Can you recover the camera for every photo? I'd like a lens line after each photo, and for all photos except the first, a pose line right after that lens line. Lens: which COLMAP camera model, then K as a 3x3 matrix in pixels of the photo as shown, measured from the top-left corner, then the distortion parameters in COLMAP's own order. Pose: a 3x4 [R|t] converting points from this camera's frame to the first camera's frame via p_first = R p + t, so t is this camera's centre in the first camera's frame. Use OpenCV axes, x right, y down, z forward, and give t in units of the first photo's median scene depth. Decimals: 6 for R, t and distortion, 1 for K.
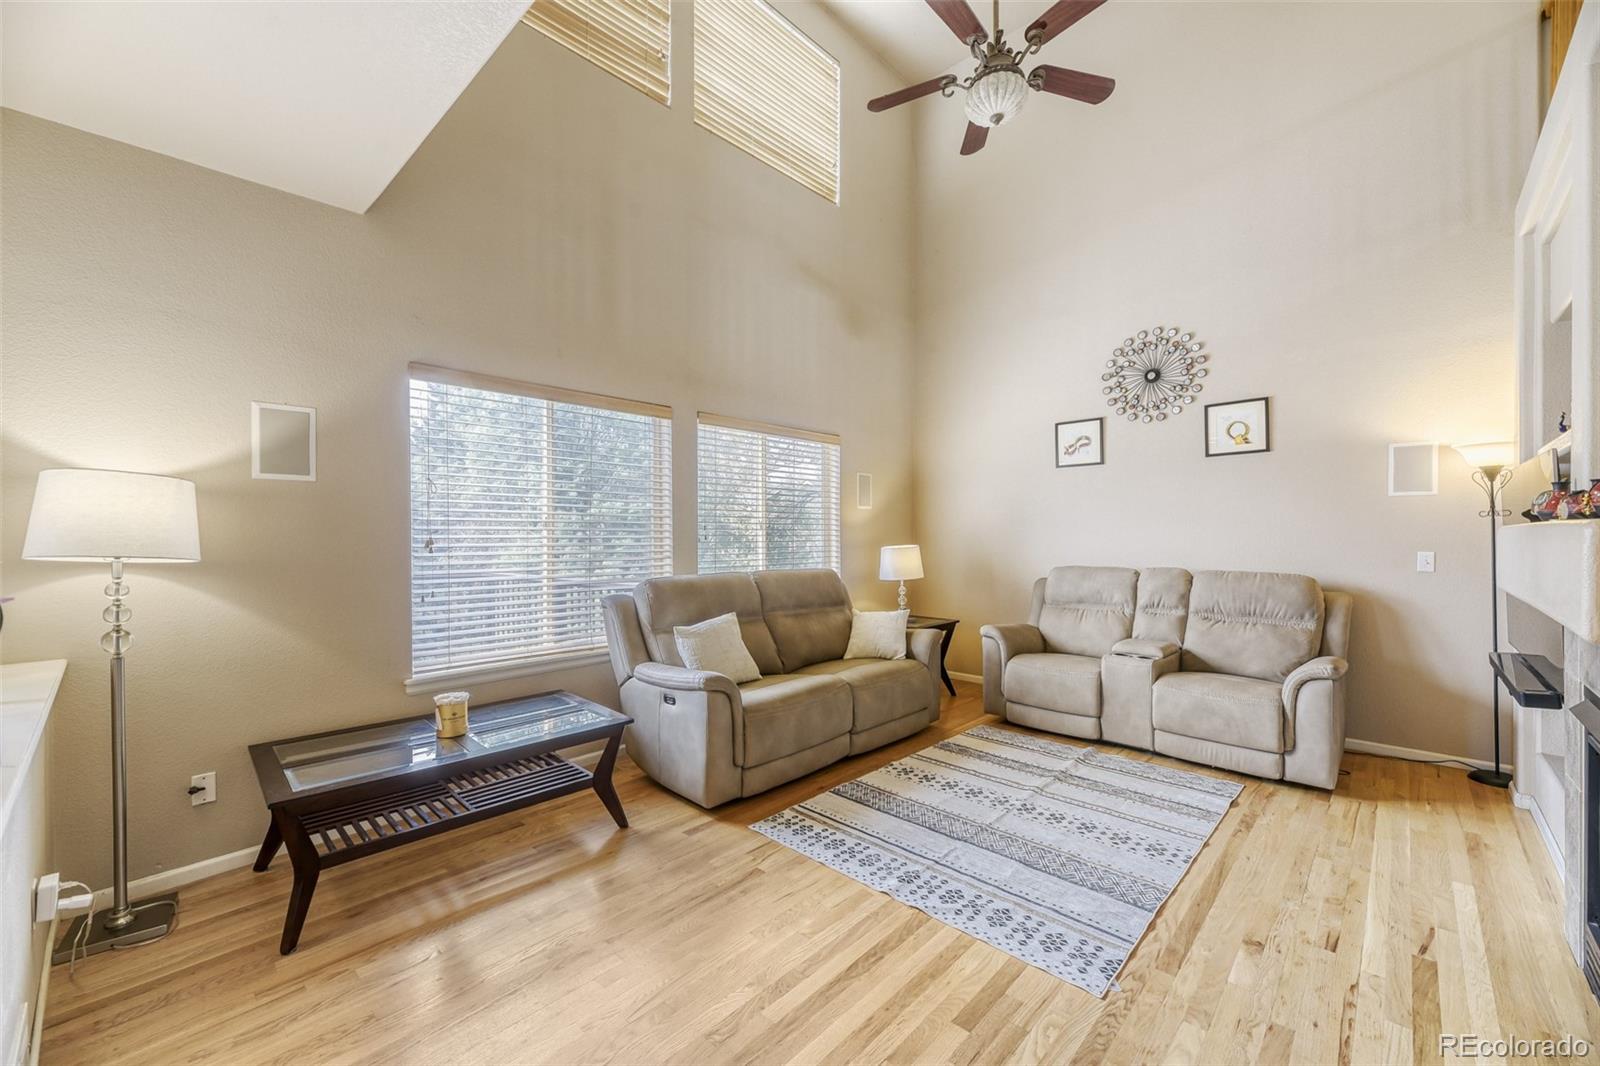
lens RADIAL K [[622.0, 0, 760.0], [0, 622.0, 534.0], [0, 0, 1]] dist [0.004015, -0.000022]
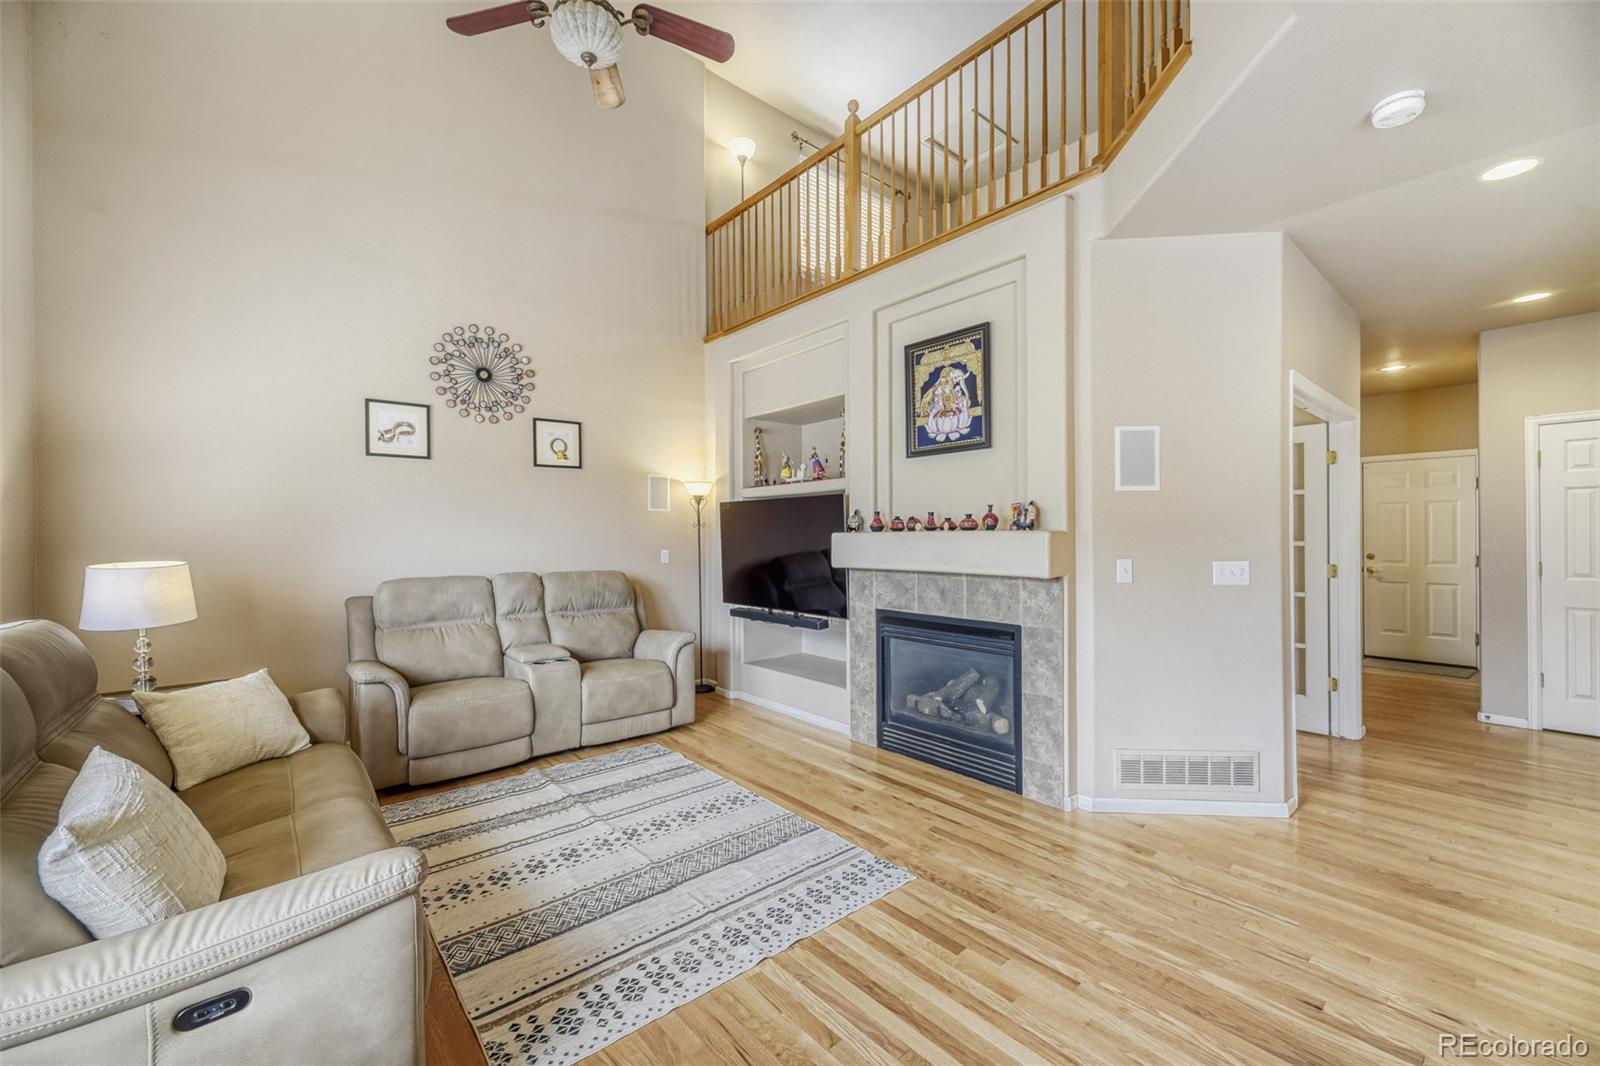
lens RADIAL K [[647.0, 0, 807.6], [0, 647.0, 533.0], [0, 0, 1]] dist [0.013037, -0.001937]
pose [[0.068329, 0.004909, 0.997651, -0.428735], [0.005700, 0.999970, -0.005310, -0.001136], [-0.997647, 0.006050, 0.068299, 0.548728]]
